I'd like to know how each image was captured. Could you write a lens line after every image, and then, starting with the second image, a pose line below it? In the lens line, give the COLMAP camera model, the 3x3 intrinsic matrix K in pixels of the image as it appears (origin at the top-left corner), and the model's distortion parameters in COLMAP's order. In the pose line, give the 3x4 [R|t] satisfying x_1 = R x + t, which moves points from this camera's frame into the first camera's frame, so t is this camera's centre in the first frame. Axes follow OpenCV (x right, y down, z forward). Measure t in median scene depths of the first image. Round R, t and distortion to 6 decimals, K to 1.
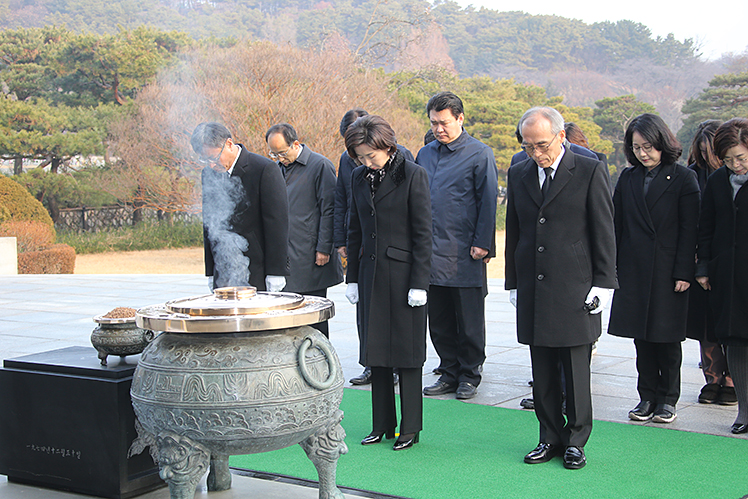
lens RADIAL K [[1310.4, 0, 375.8], [0, 1310.4, 259.2], [0, 0, 1]] dist [0.339745, 0.154005]
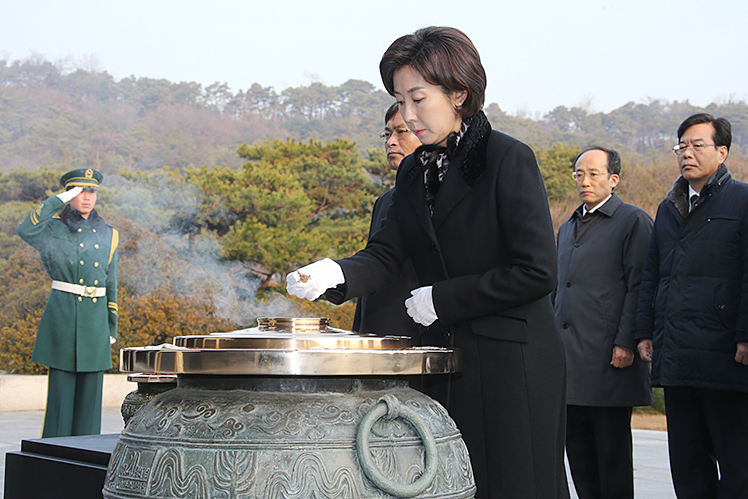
lens RADIAL K [[1506.8, 0, 370.2], [0, 1506.8, 251.0], [0, 0, 1]] dist [0.349671, 0.370175]
pose [[0.943355, 0.017612, -0.331317, 0.153772], [-0.061408, 0.990605, -0.122188, 0.076200], [0.326053, 0.135613, 0.935574, 0.398008]]
